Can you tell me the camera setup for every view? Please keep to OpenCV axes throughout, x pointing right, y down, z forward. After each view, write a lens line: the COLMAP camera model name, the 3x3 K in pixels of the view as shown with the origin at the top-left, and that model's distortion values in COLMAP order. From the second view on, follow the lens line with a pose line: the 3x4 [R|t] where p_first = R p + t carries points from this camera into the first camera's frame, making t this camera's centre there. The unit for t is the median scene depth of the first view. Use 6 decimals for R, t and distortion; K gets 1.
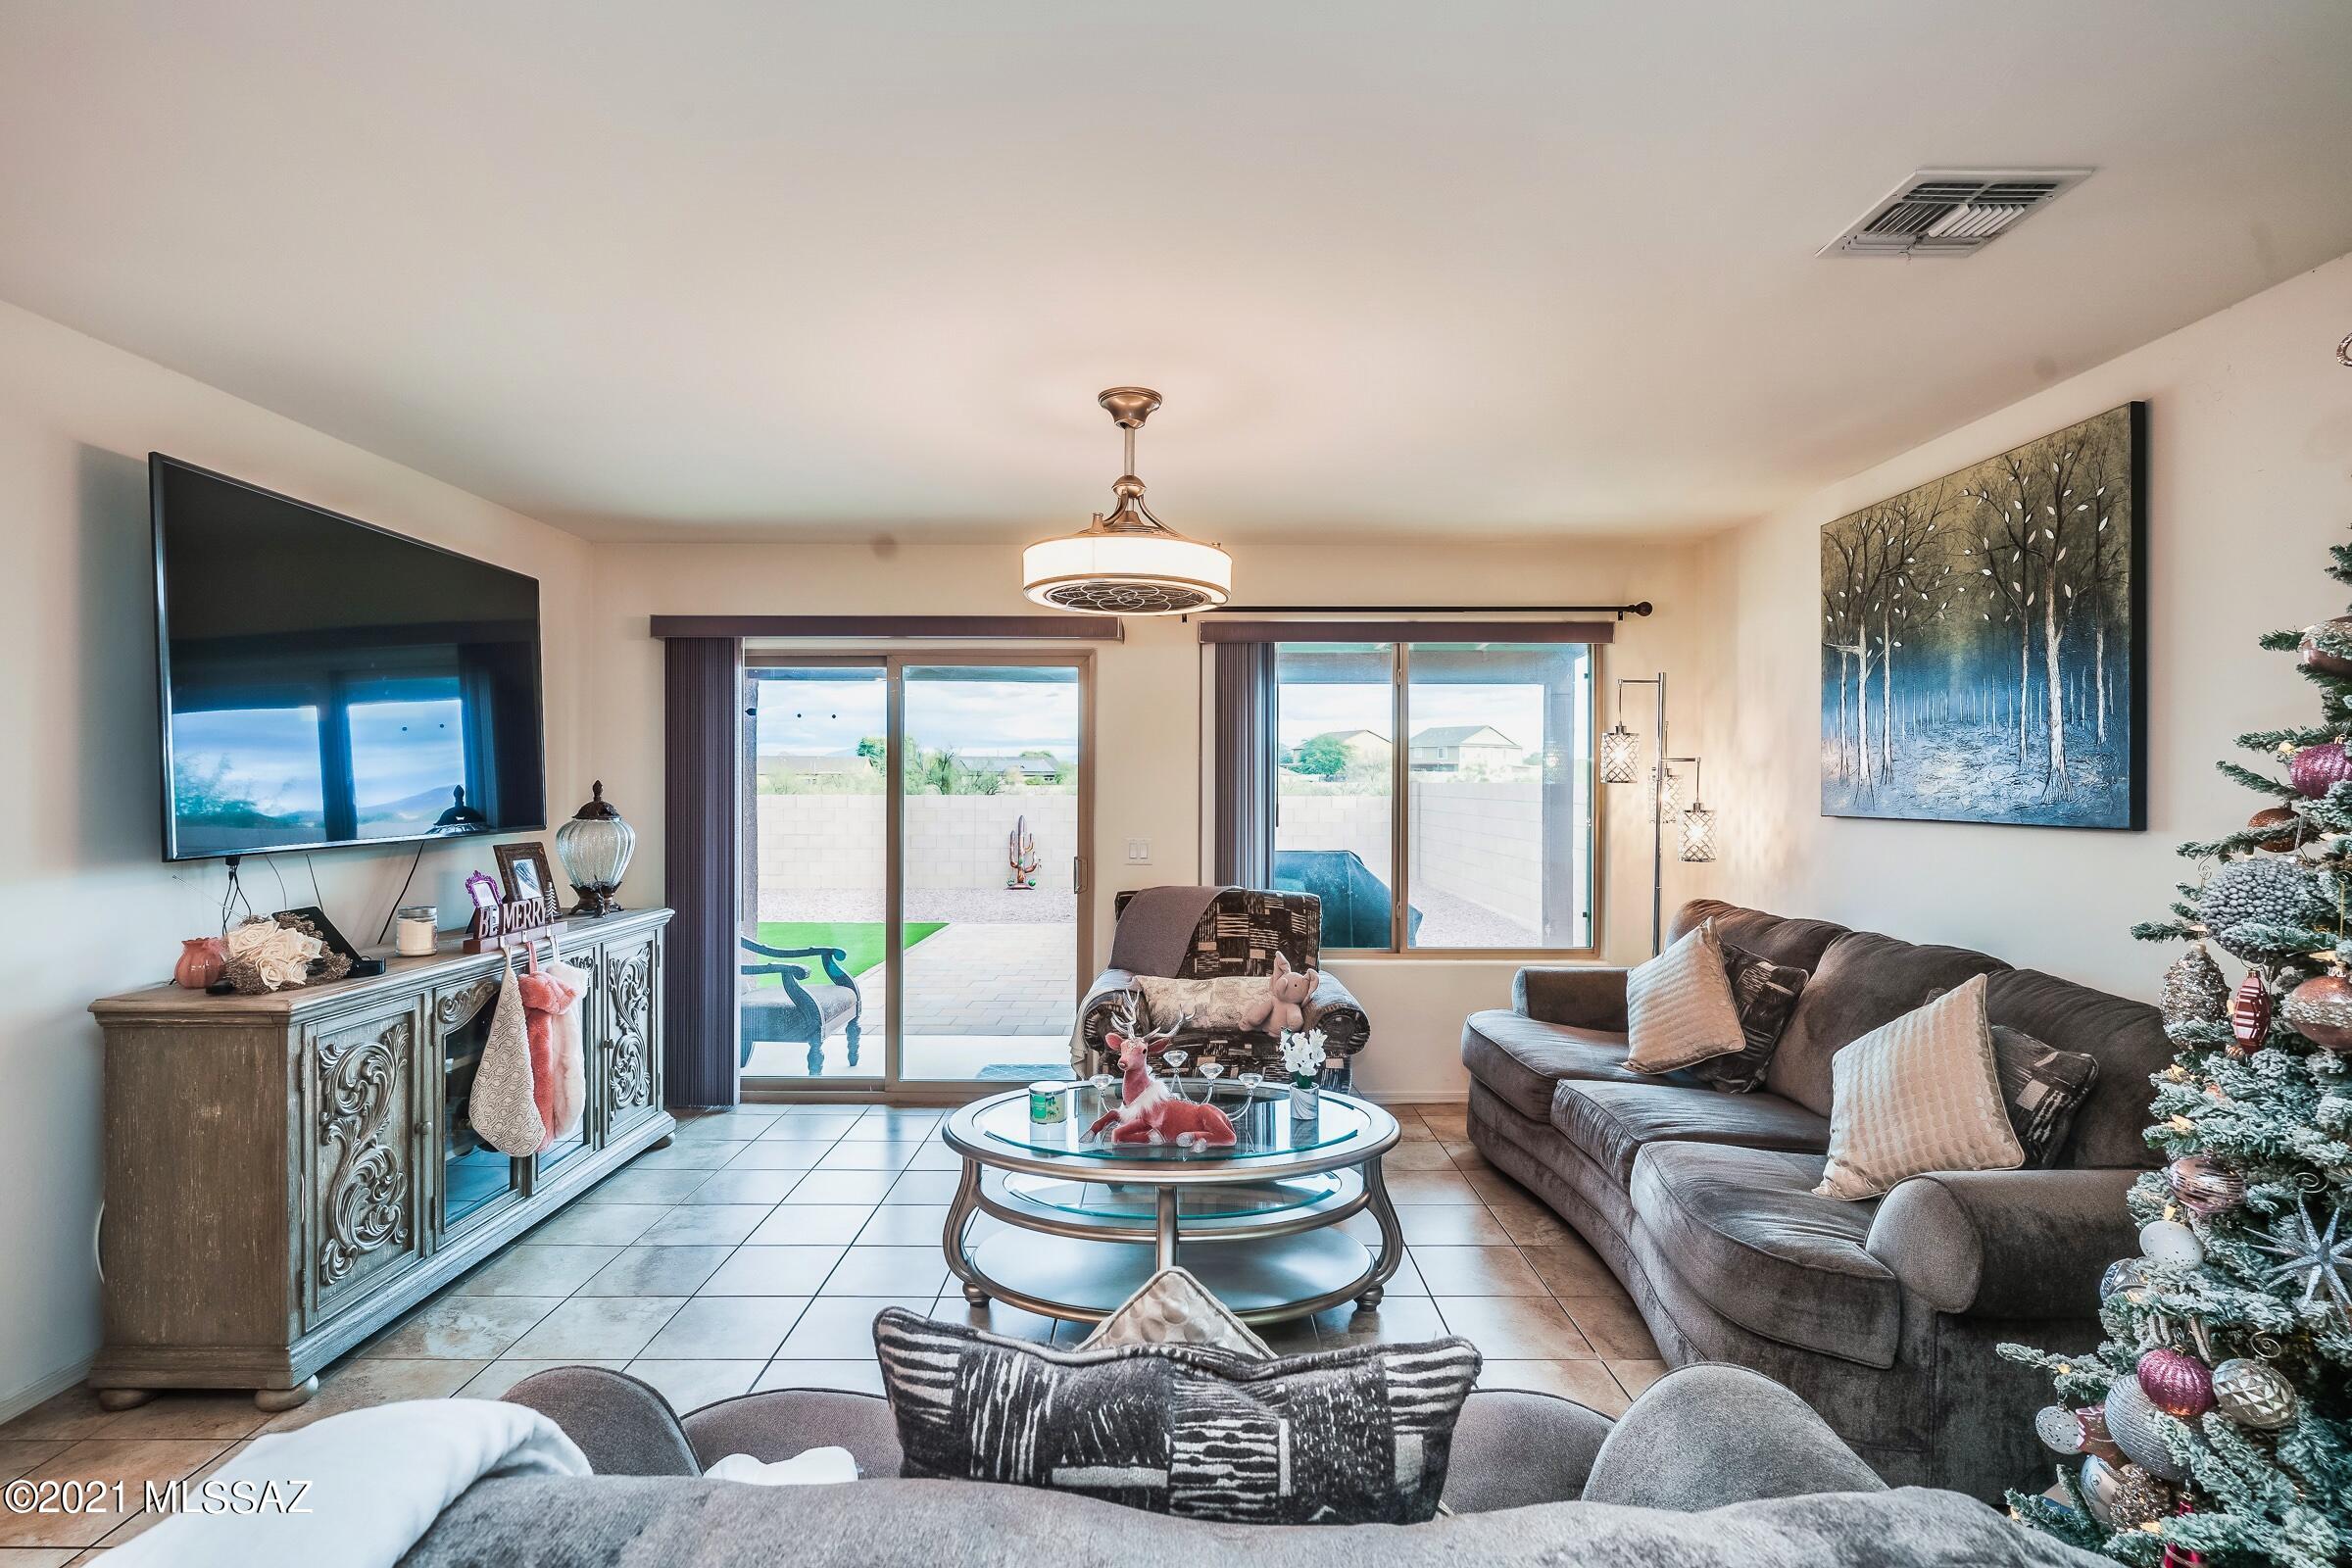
lens RADIAL K [[1131.2, 0, 1172.9], [0, 1131.2, 785.5], [0, 0, 1]] dist [-0.008874, 0.005910]
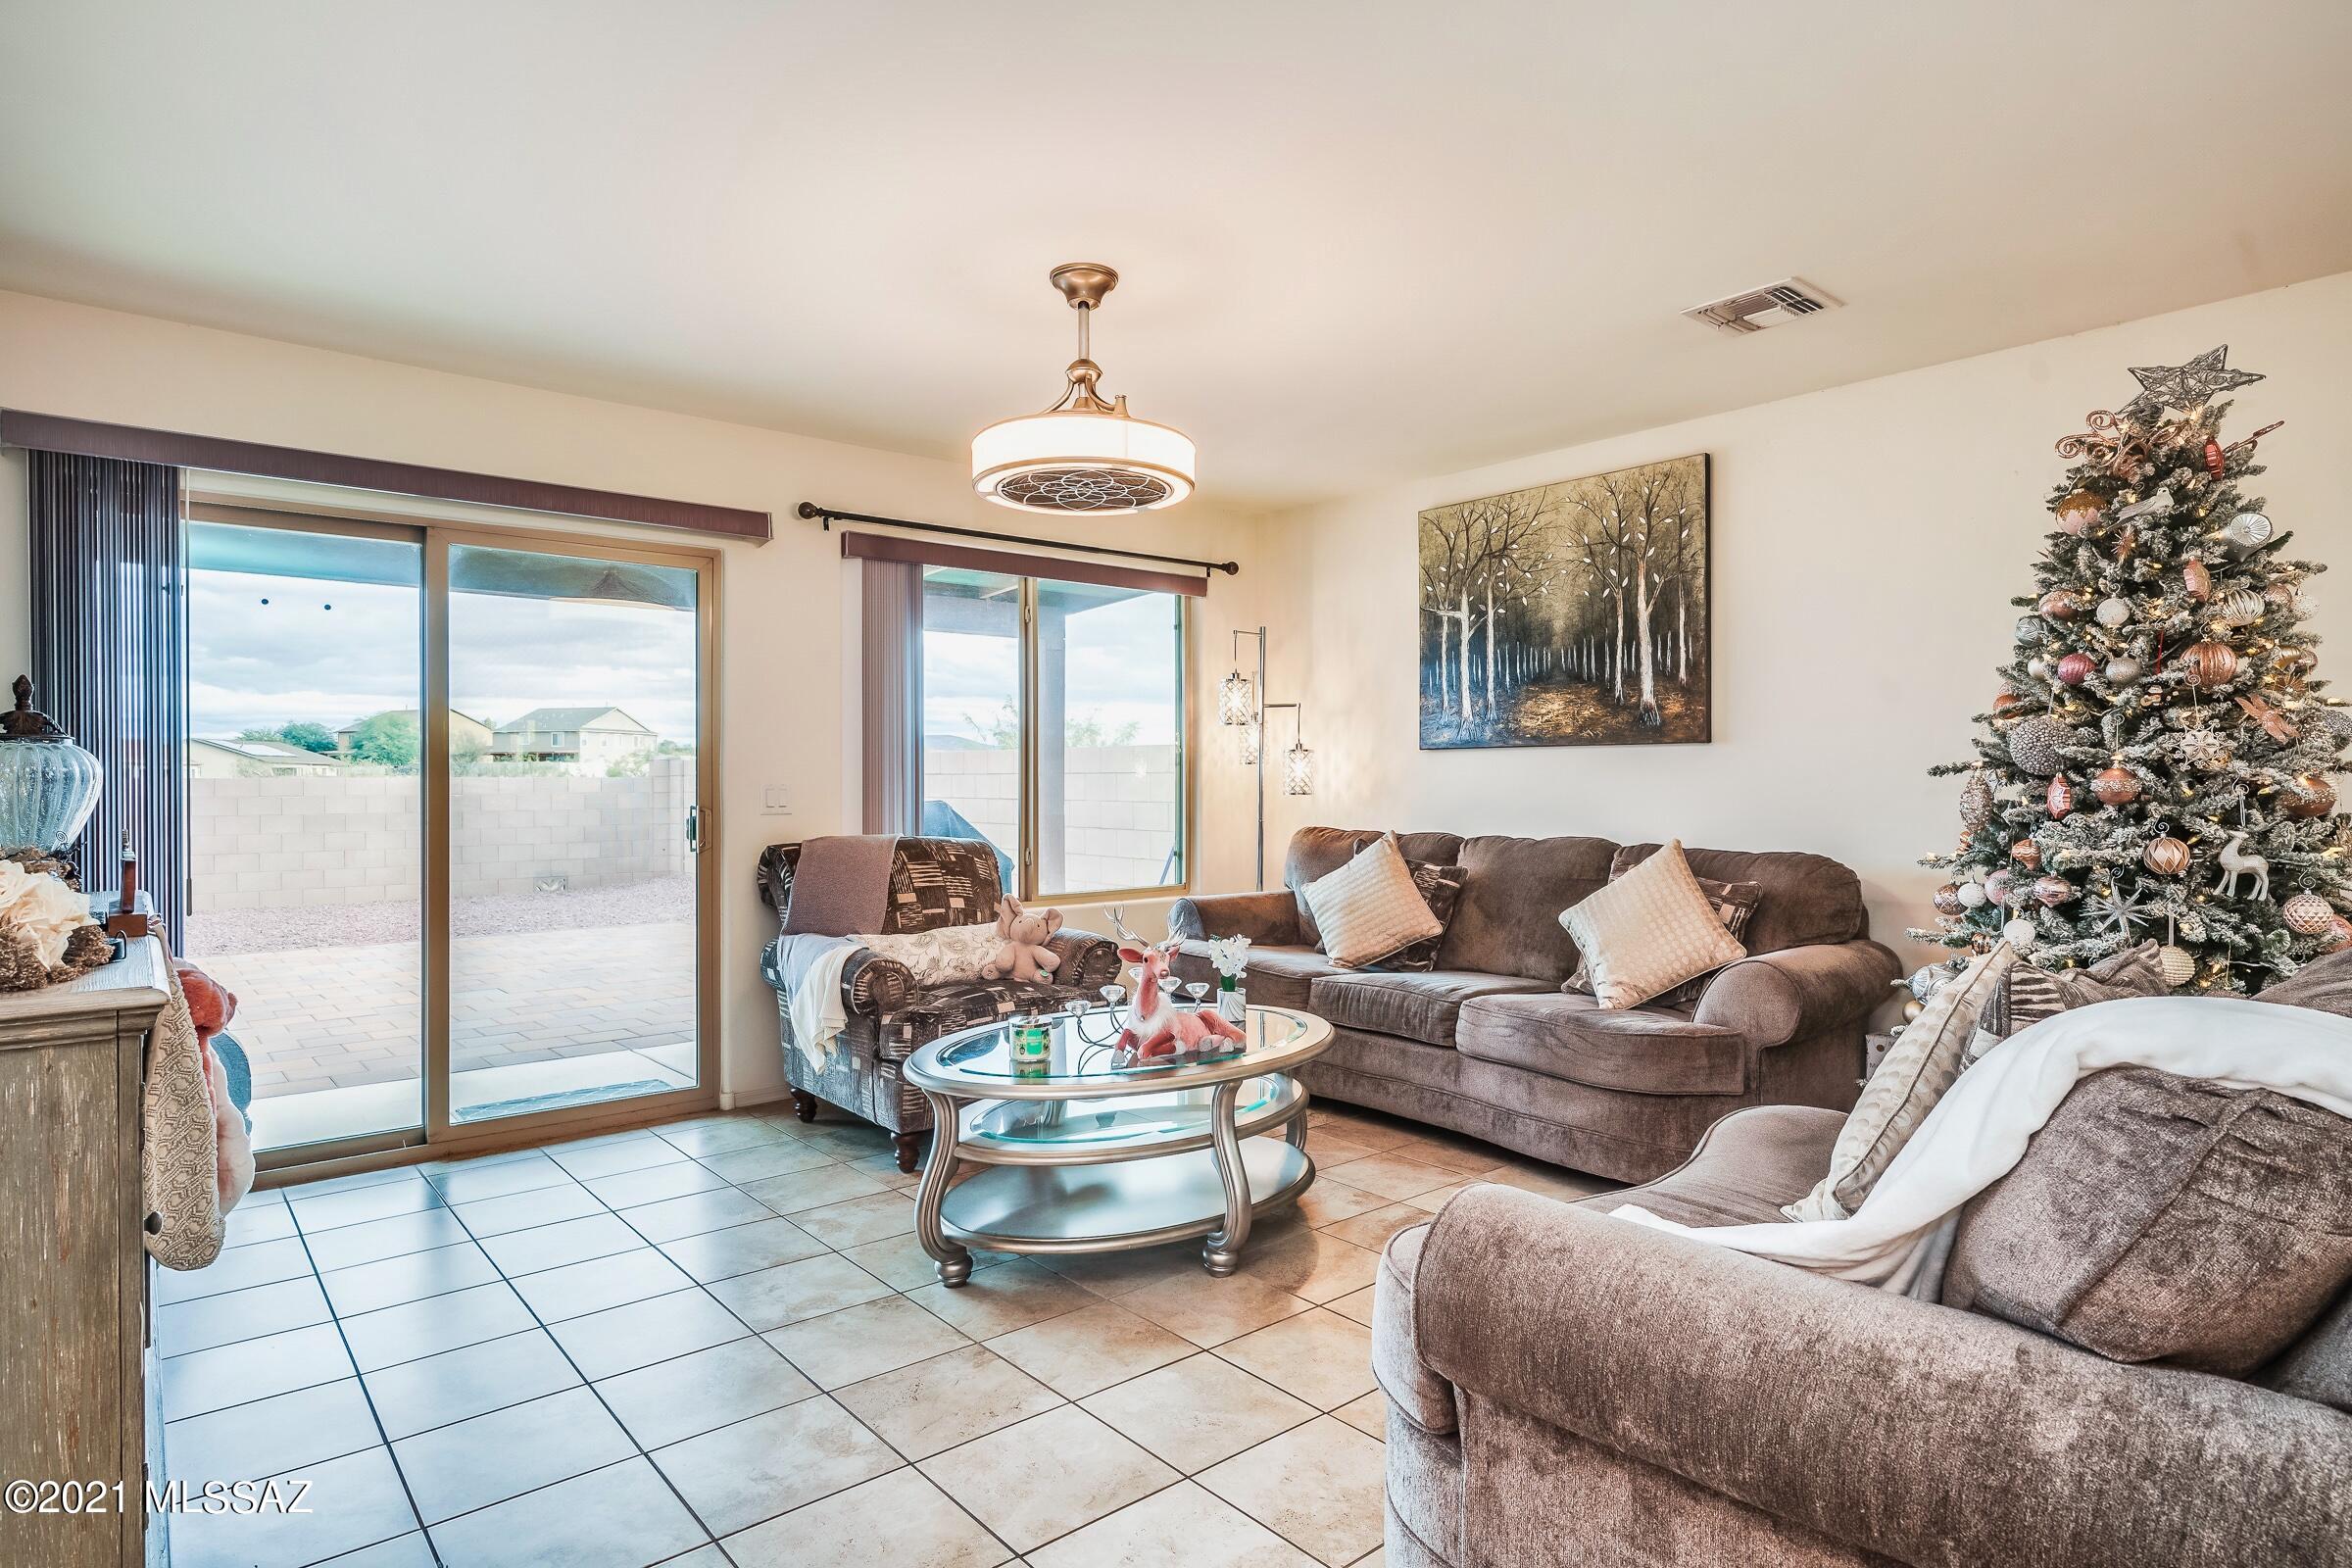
lens RADIAL K [[1272.0, 0, 1175.8], [0, 1272.0, 785.9], [0, 0, 1]] dist [-0.006574, 0.003814]
pose [[0.765630, -0.007634, 0.643236, -0.522136], [0.004696, 0.999969, 0.006279, 0.057279], [-0.643265, -0.001787, 0.765642, 0.117137]]
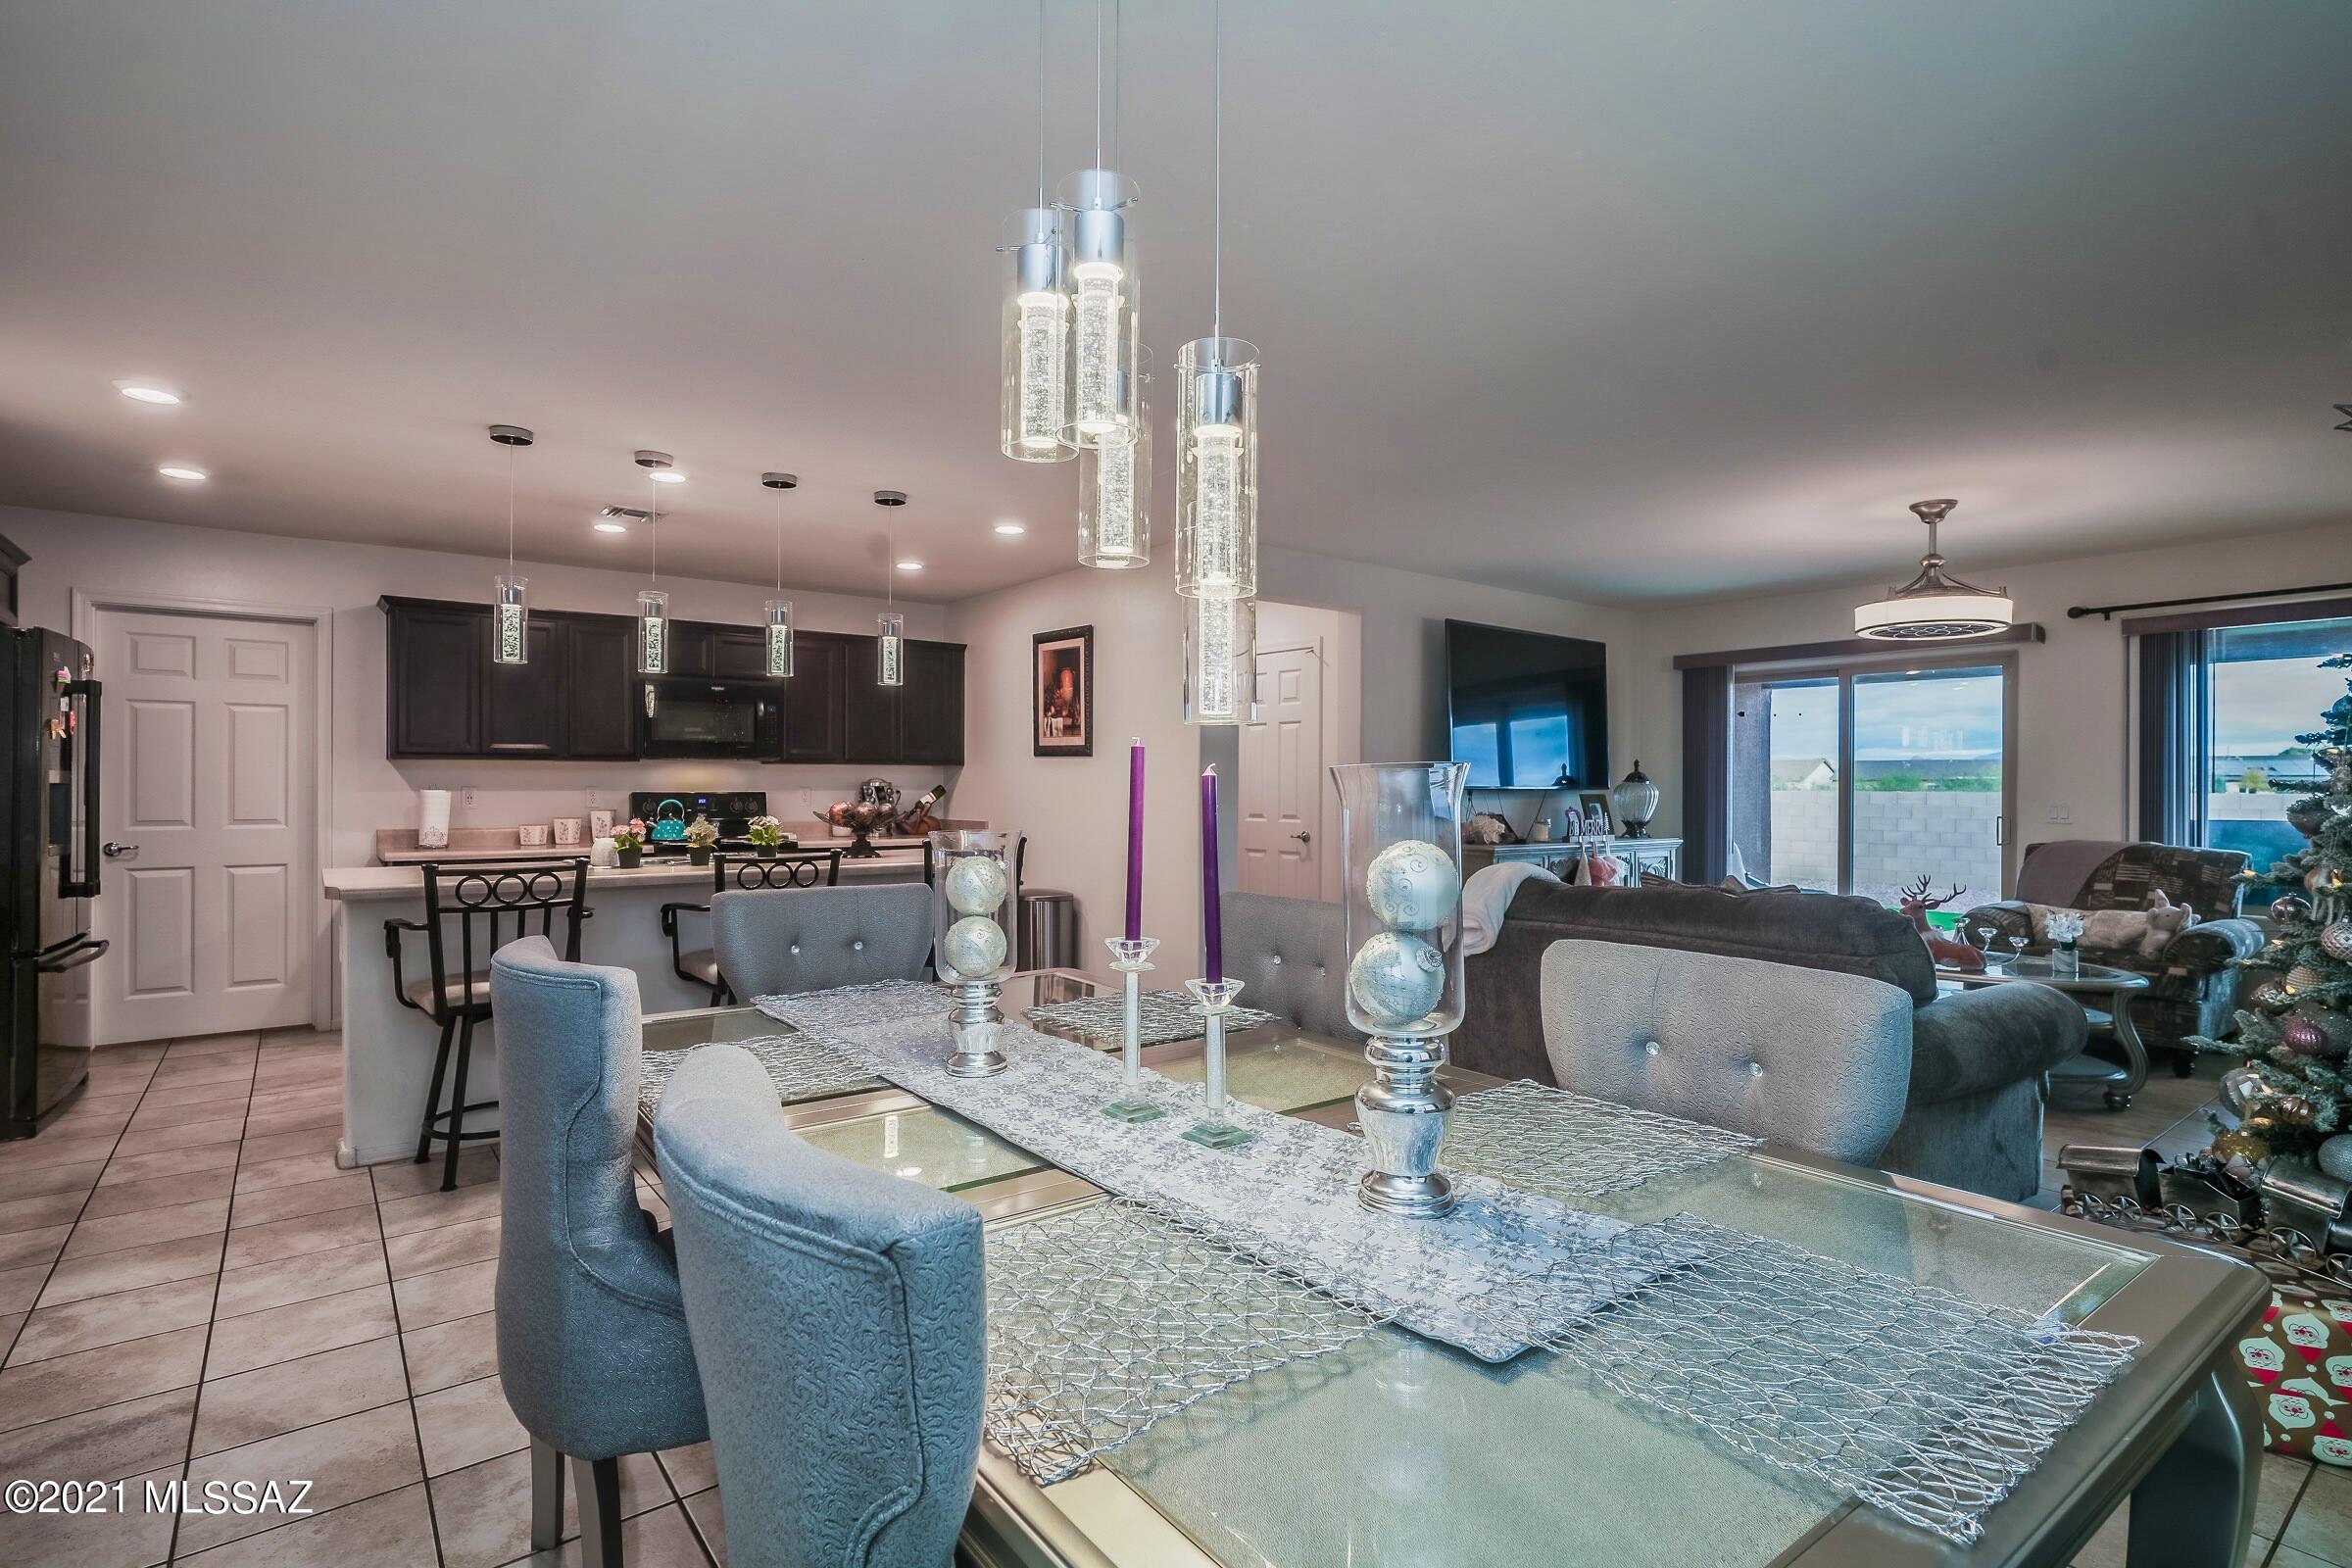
lens RADIAL K [[1131.2, 0, 1172.5], [0, 1131.2, 784.0], [0, 0, 1]] dist [-0.008874, 0.005910]
pose [[0.609020, -0.002543, -0.793151, 0.449103], [-0.004272, 0.999970, -0.006486, 0.050510], [0.793143, 0.007338, 0.608991, -0.637870]]
